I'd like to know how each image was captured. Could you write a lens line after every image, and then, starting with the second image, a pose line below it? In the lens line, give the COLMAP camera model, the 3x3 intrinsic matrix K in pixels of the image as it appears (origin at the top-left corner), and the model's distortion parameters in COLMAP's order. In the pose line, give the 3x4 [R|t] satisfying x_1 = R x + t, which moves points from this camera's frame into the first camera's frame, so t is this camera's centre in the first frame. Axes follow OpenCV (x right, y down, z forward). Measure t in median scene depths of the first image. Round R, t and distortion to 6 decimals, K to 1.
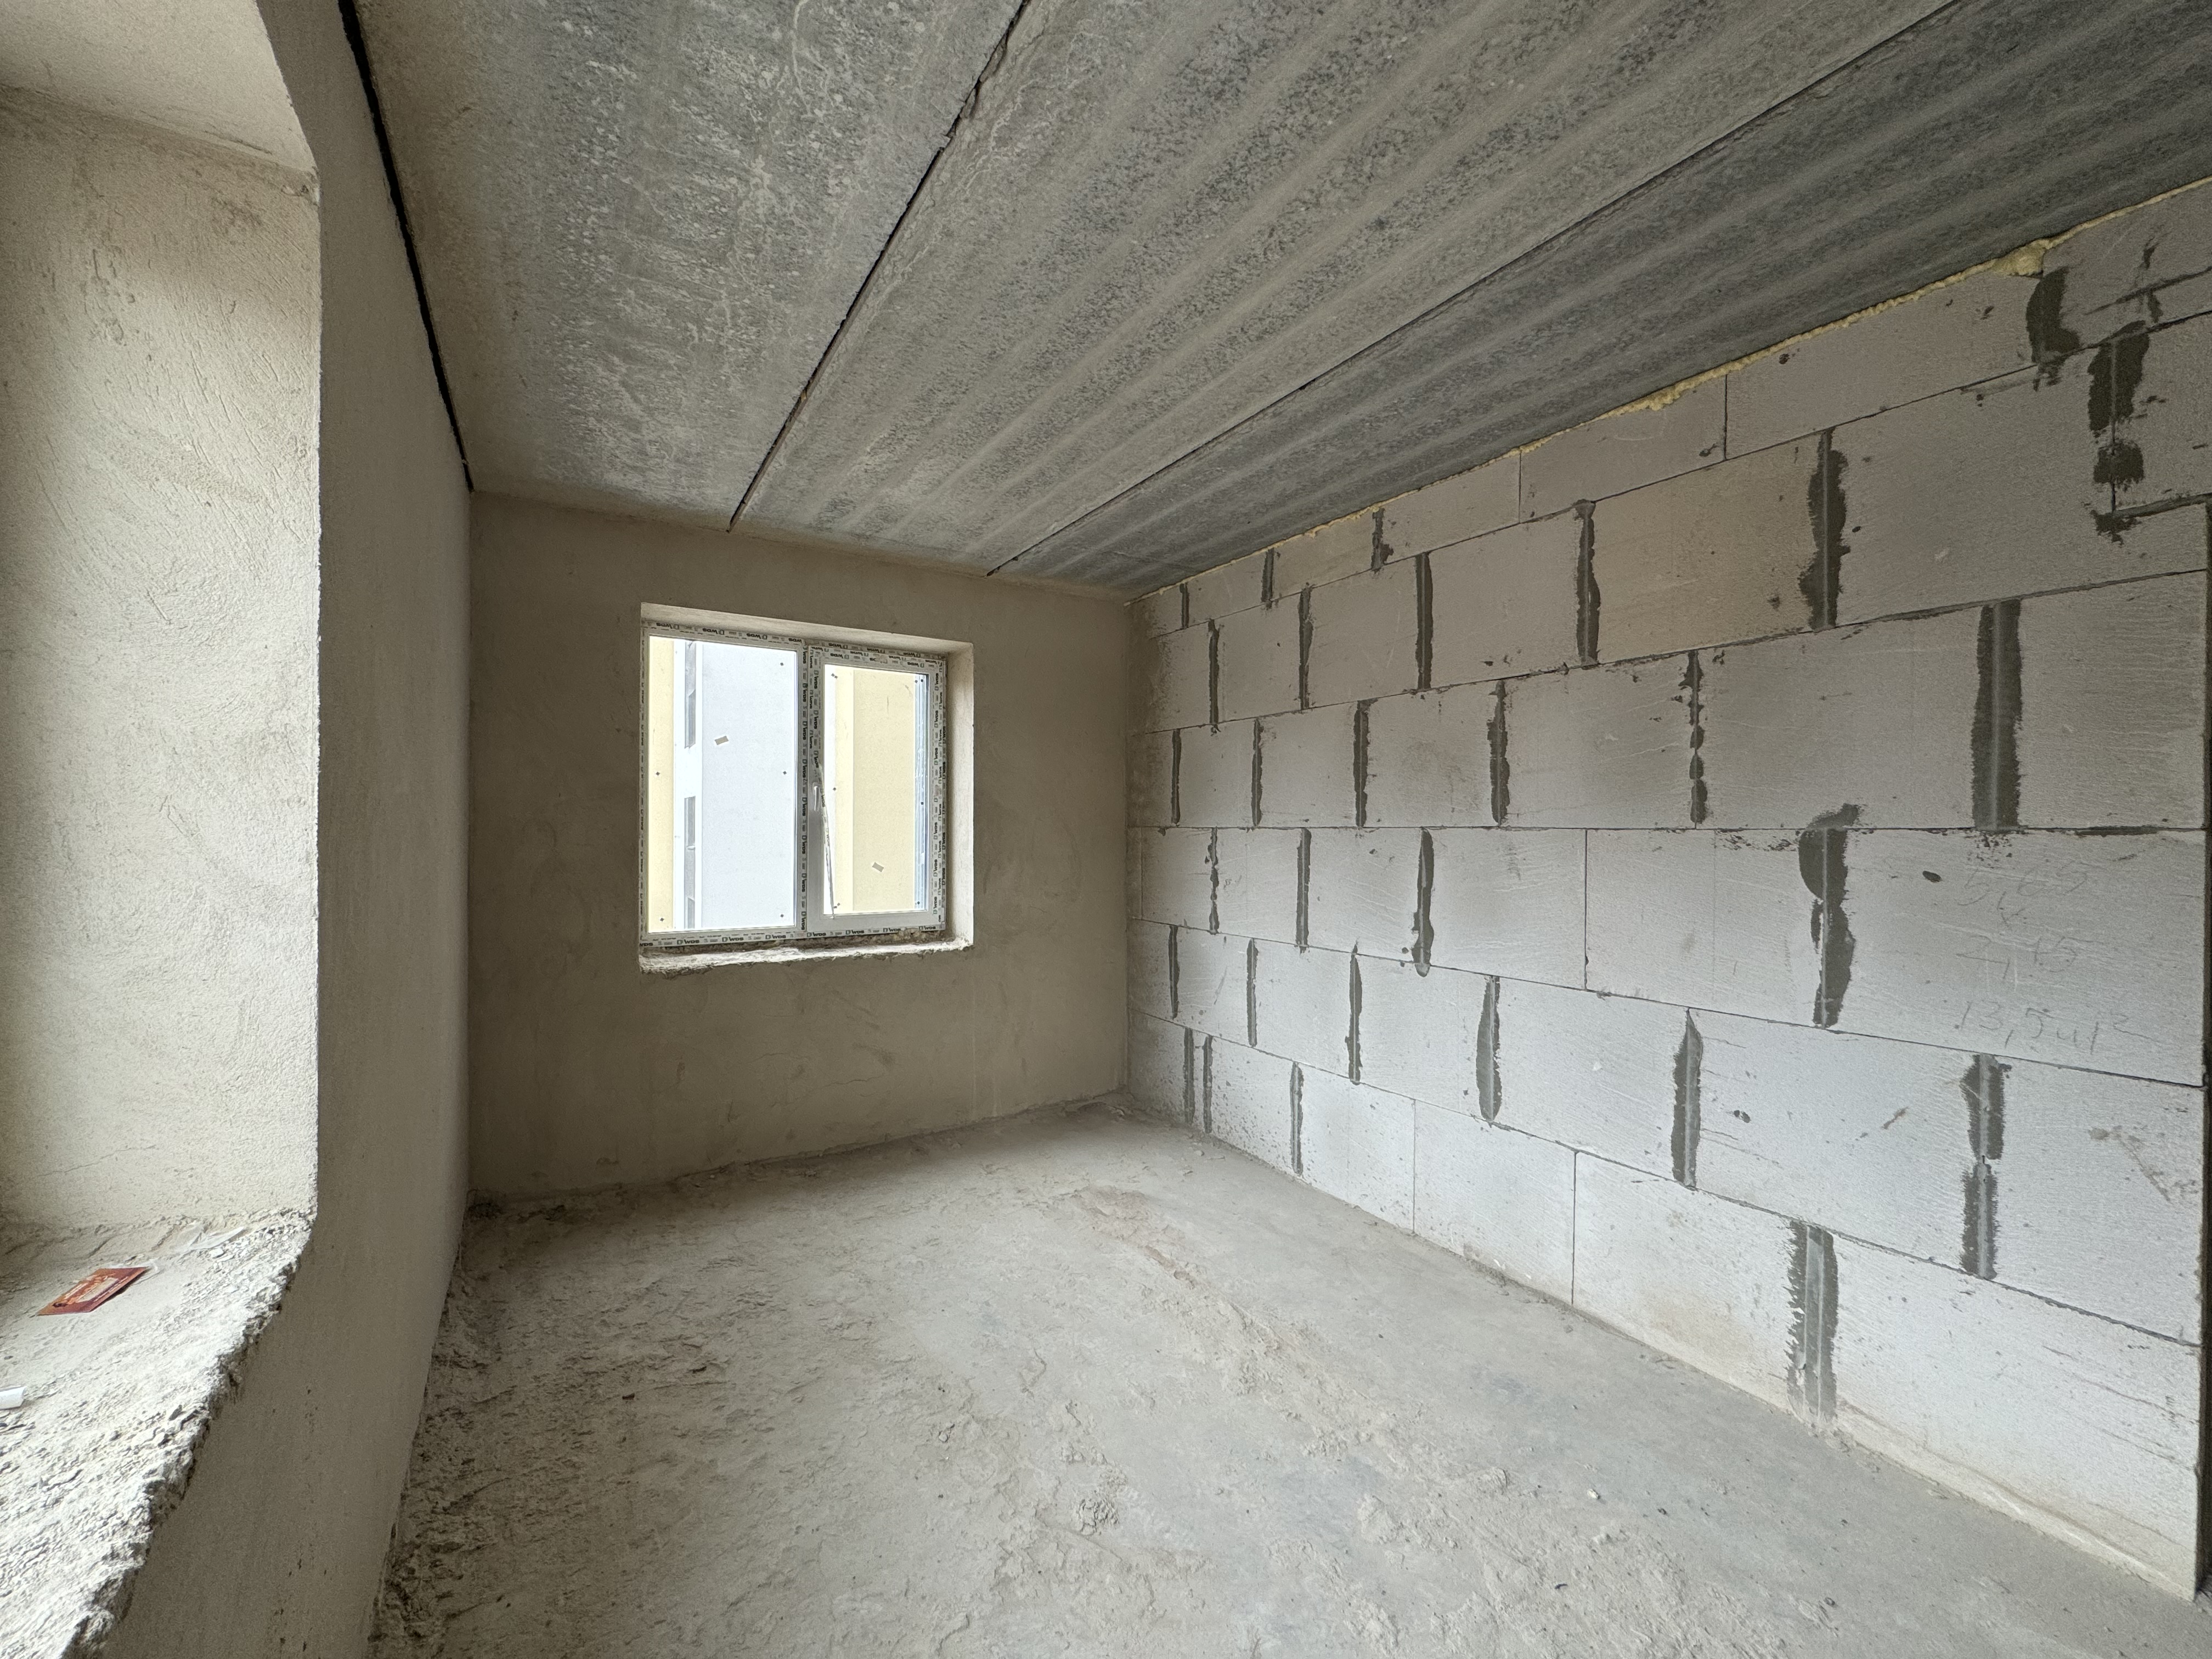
lens RADIAL K [[878.3, 0, 1108.8], [0, 878.3, 829.2], [0, 0, 1]] dist [-0.002526, -0.000253]
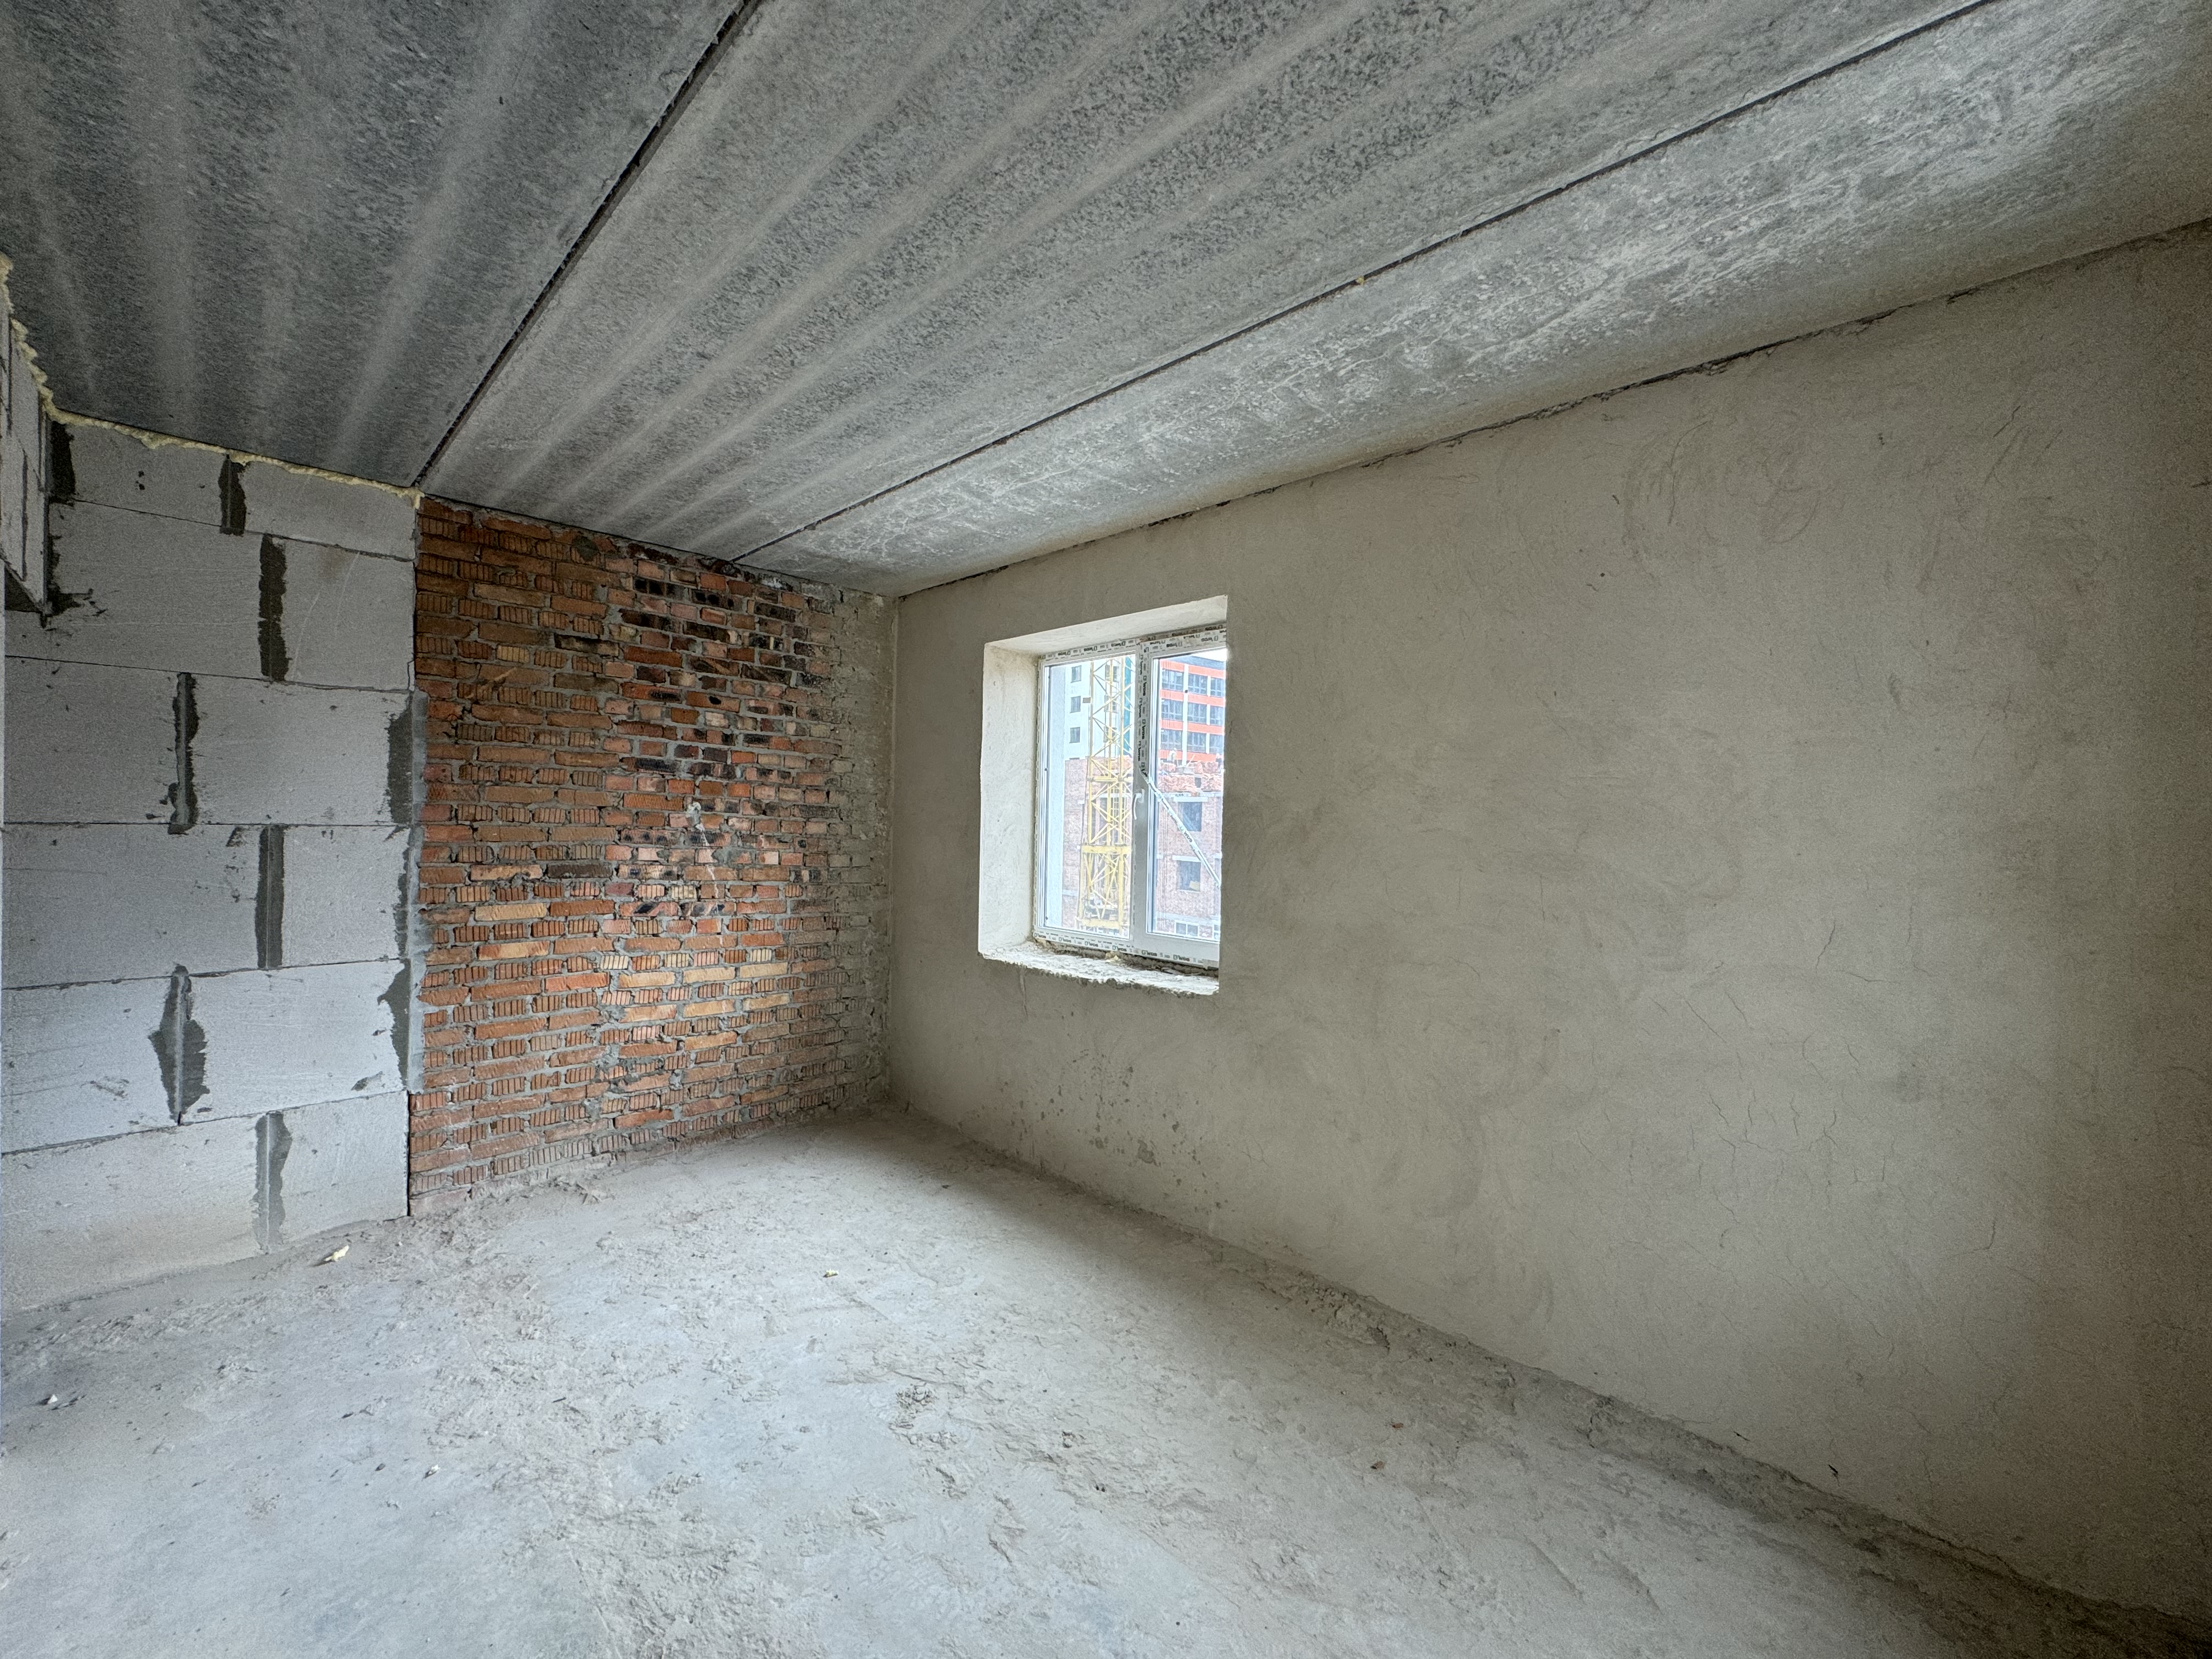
lens RADIAL K [[878.3, 0, 1108.8], [0, 878.3, 829.2], [0, 0, 1]] dist [-0.002526, -0.000253]
pose [[-0.970740, -0.021273, -0.239190, 0.019268], [-0.024703, 0.999630, 0.011350, -0.025264], [0.238860, 0.016927, -0.970906, 1.270389]]
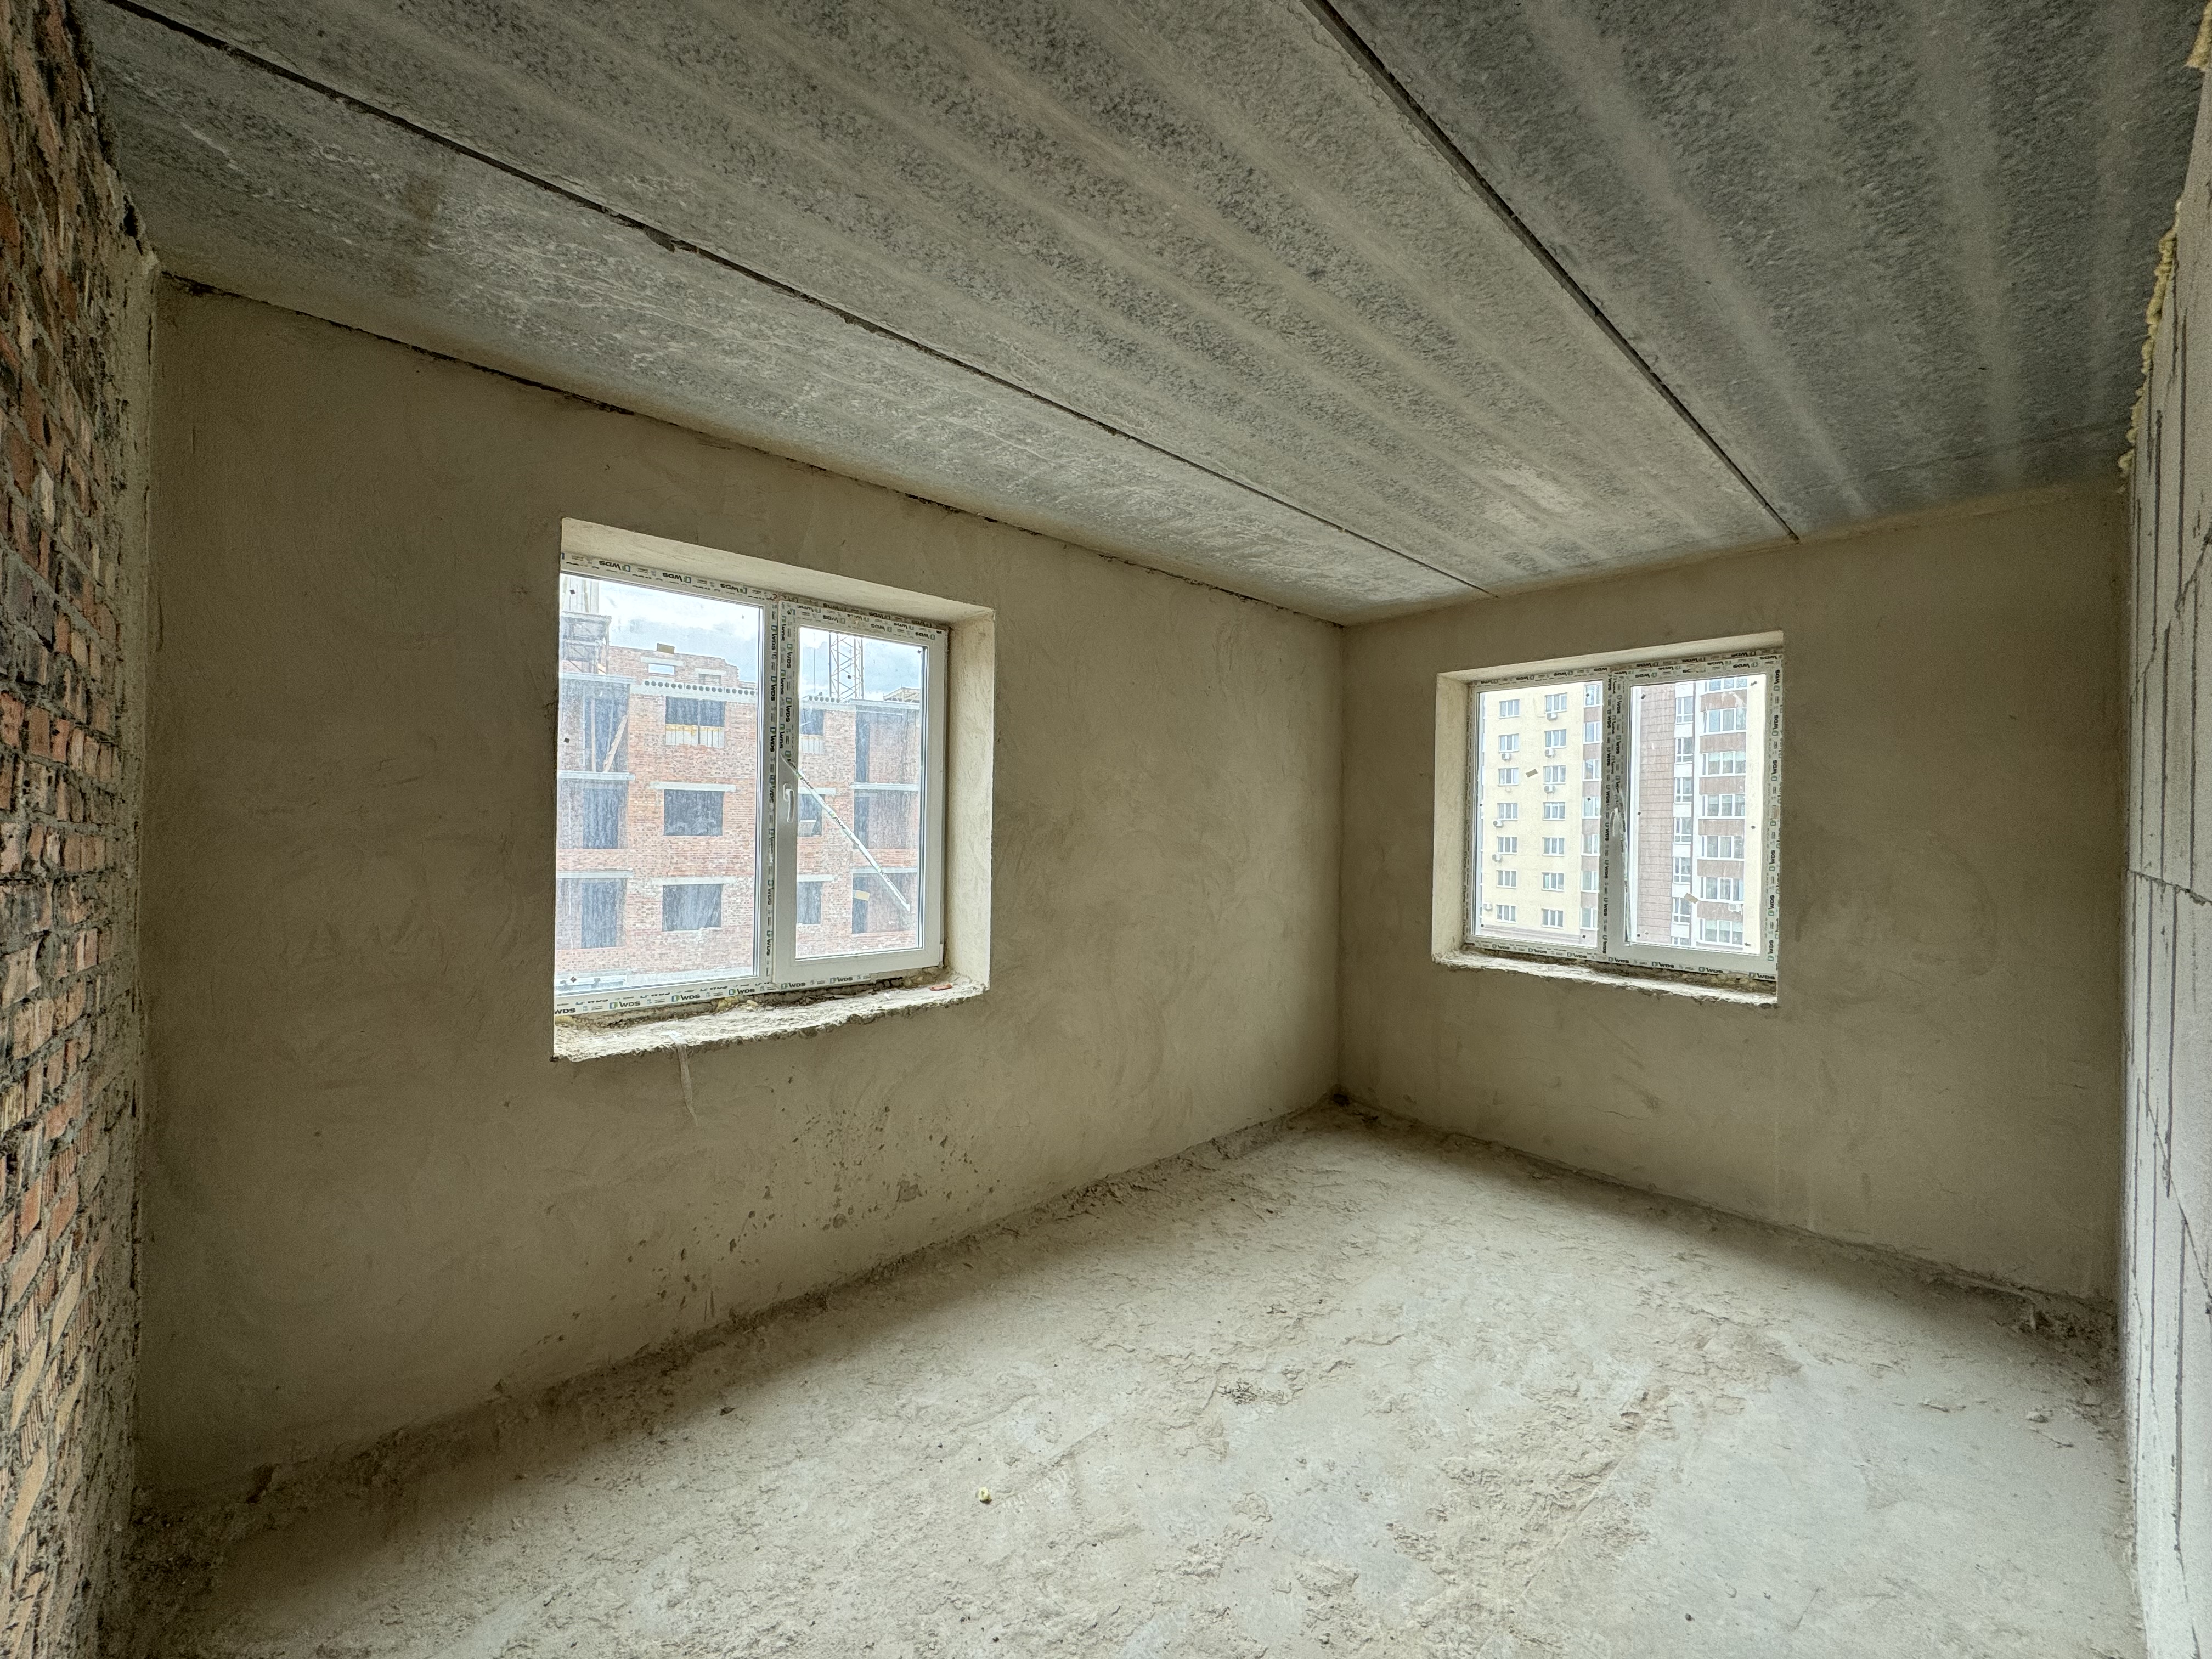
lens RADIAL K [[878.3, 0, 1108.8], [0, 878.3, 829.2], [0, 0, 1]] dist [-0.002526, -0.000253]
pose [[0.176723, 0.000414, -0.984260, 0.683776], [-0.016042, 0.999868, -0.002459, -0.021326], [0.984130, 0.016224, 0.176707, 0.320511]]
